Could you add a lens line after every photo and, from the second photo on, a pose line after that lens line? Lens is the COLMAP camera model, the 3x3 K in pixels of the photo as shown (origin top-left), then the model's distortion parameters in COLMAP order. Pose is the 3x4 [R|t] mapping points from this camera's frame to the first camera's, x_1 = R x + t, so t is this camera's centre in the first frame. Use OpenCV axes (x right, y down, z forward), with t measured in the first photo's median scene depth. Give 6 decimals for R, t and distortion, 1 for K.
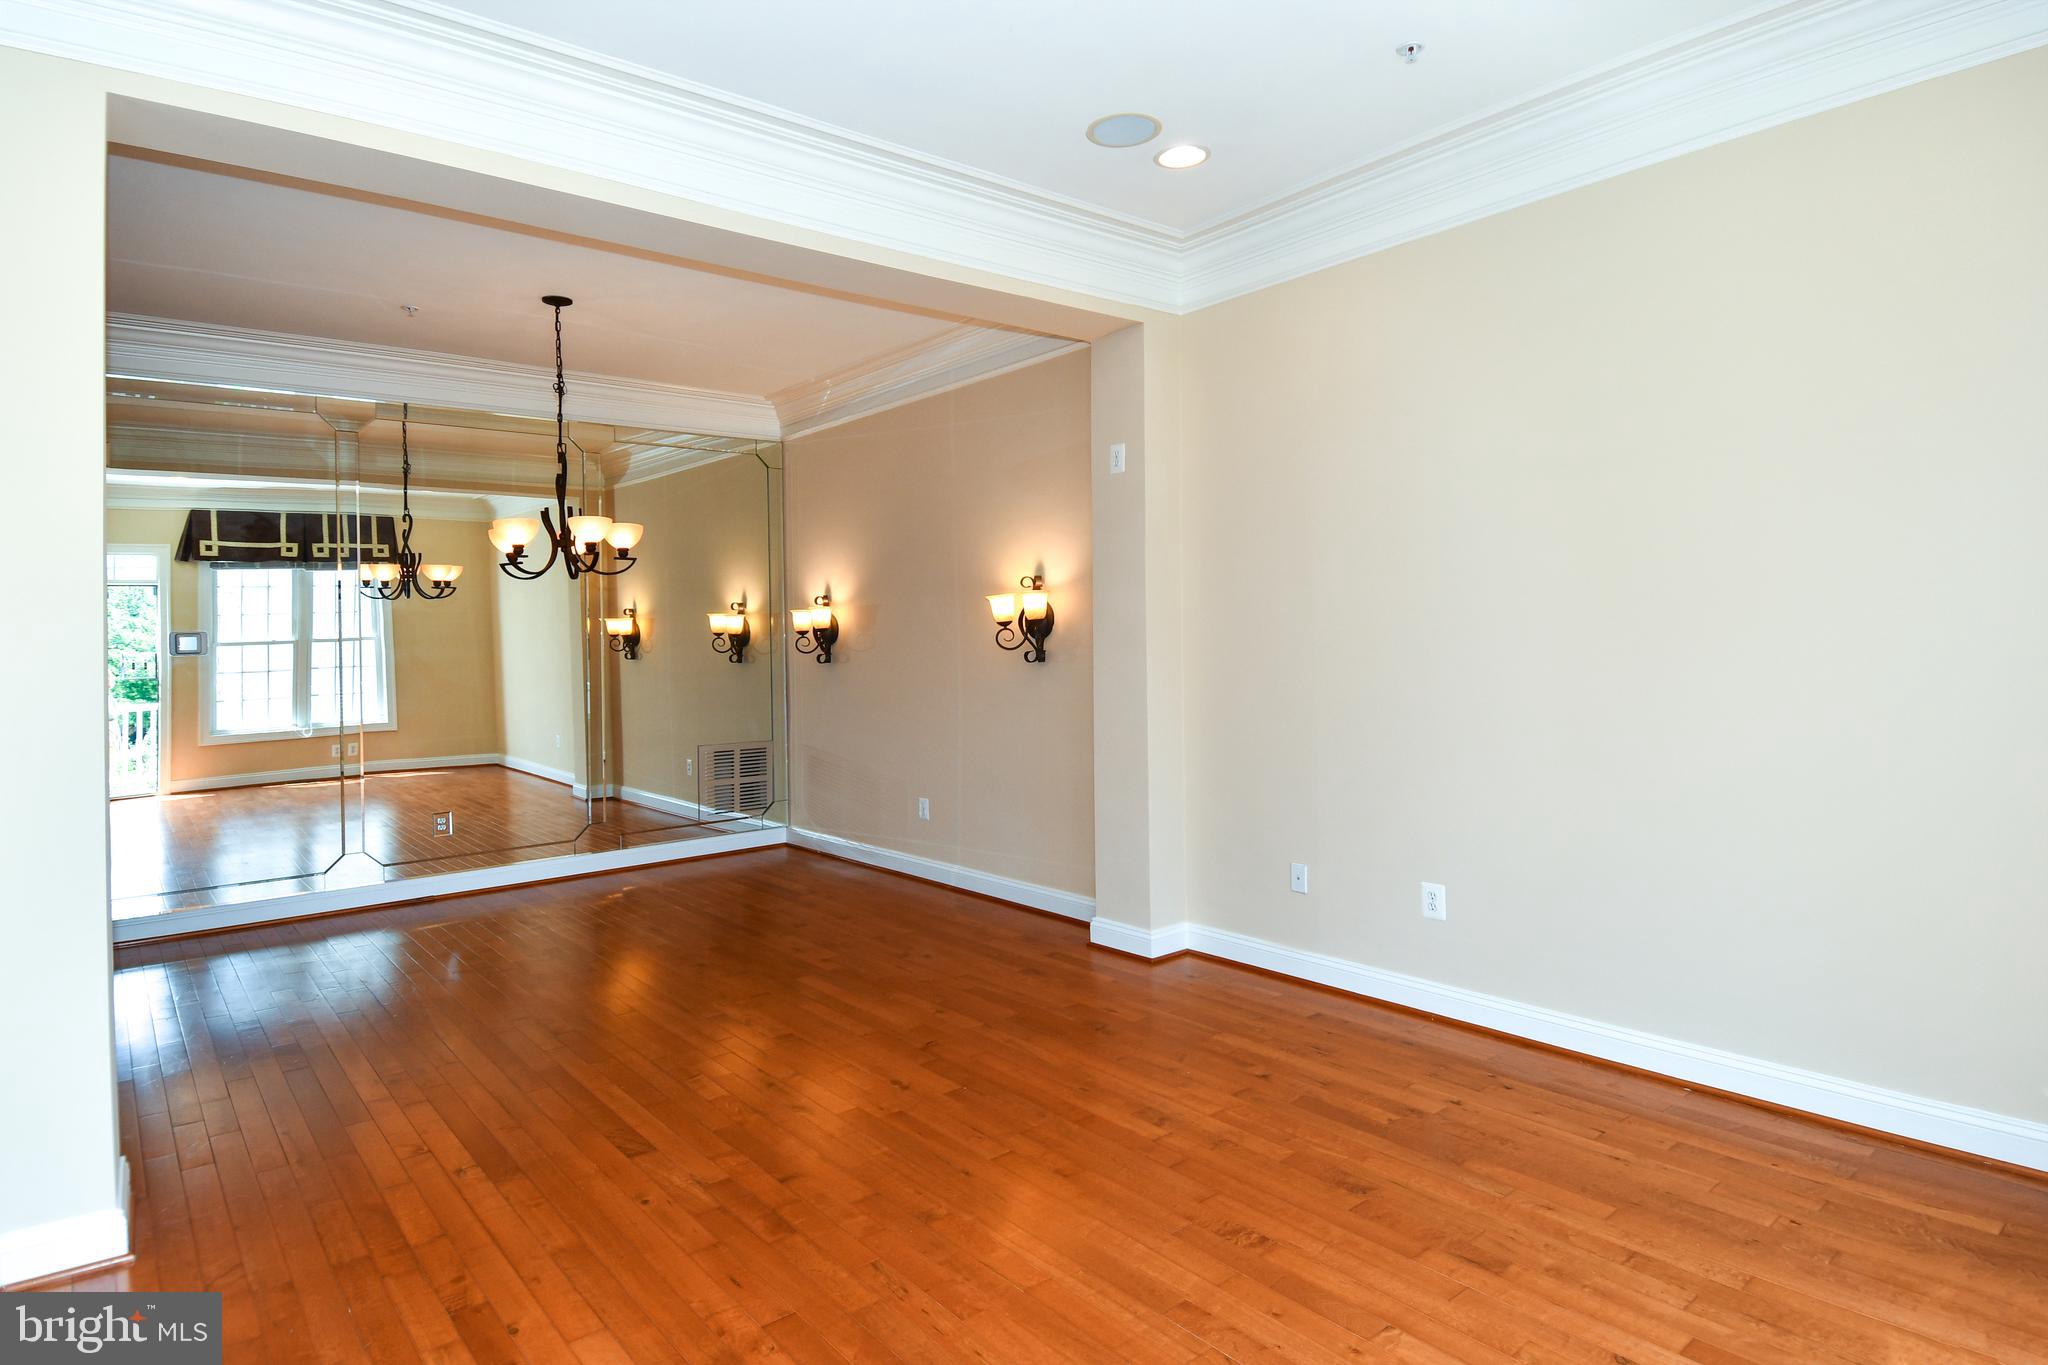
lens RADIAL K [[1088.8, 0, 1066.8], [0, 1088.8, 658.0], [0, 0, 1]] dist [0.001670, -0.000328]
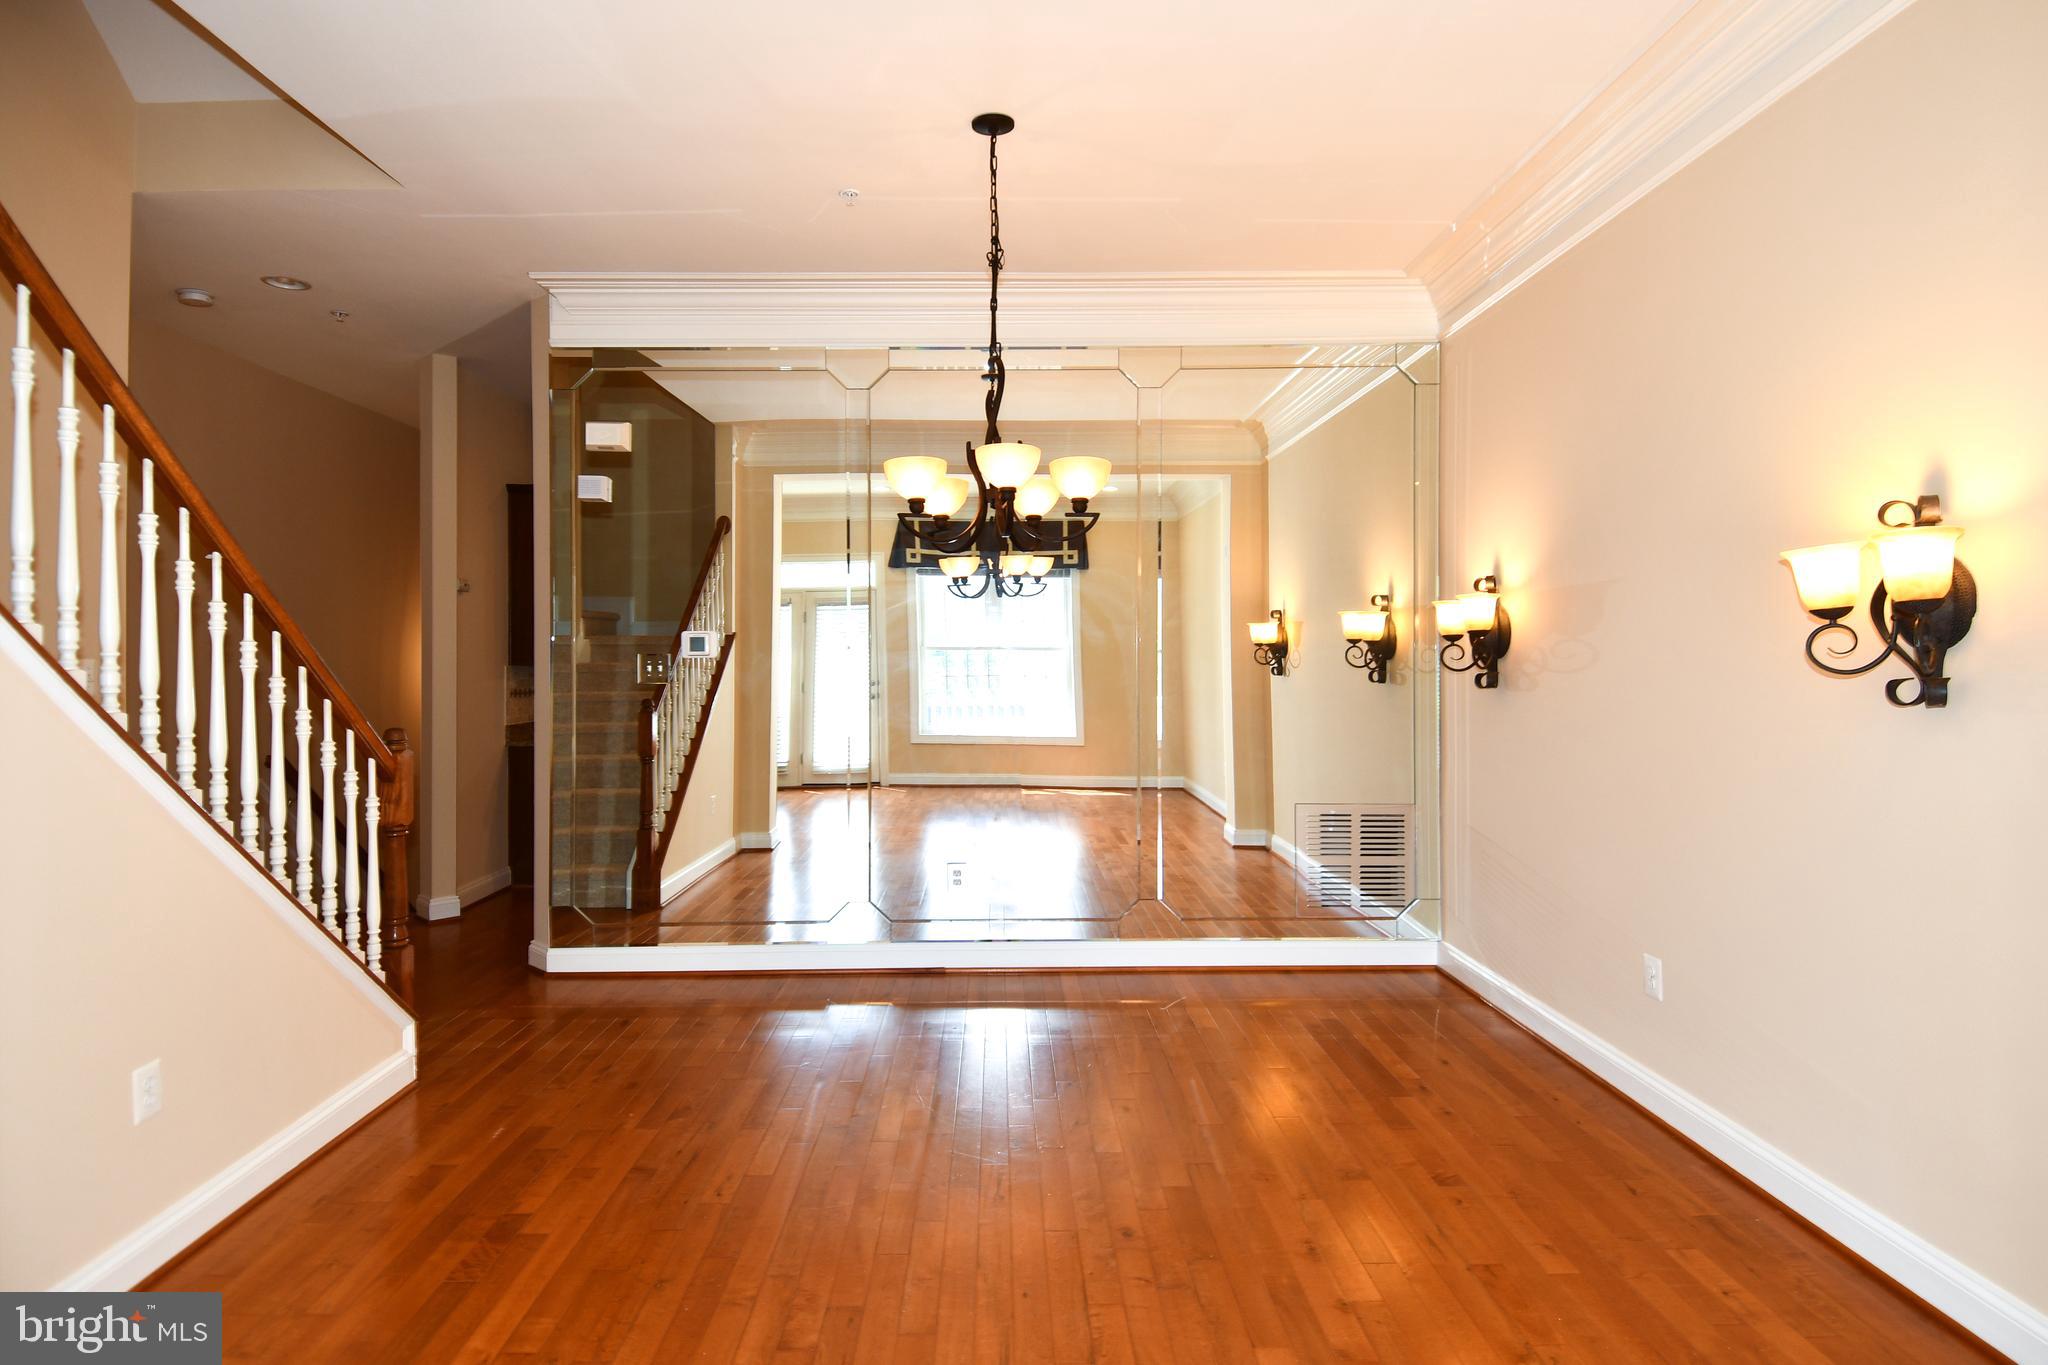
lens RADIAL K [[1088.8, 0, 1066.8], [0, 1088.8, 658.0], [0, 0, 1]] dist [0.001670, -0.000328]
pose [[0.746334, 0.013784, -0.665428, 0.004051], [-0.021610, 0.999760, -0.003529, -0.004798], [0.665220, 0.017014, 0.746453, 0.390504]]
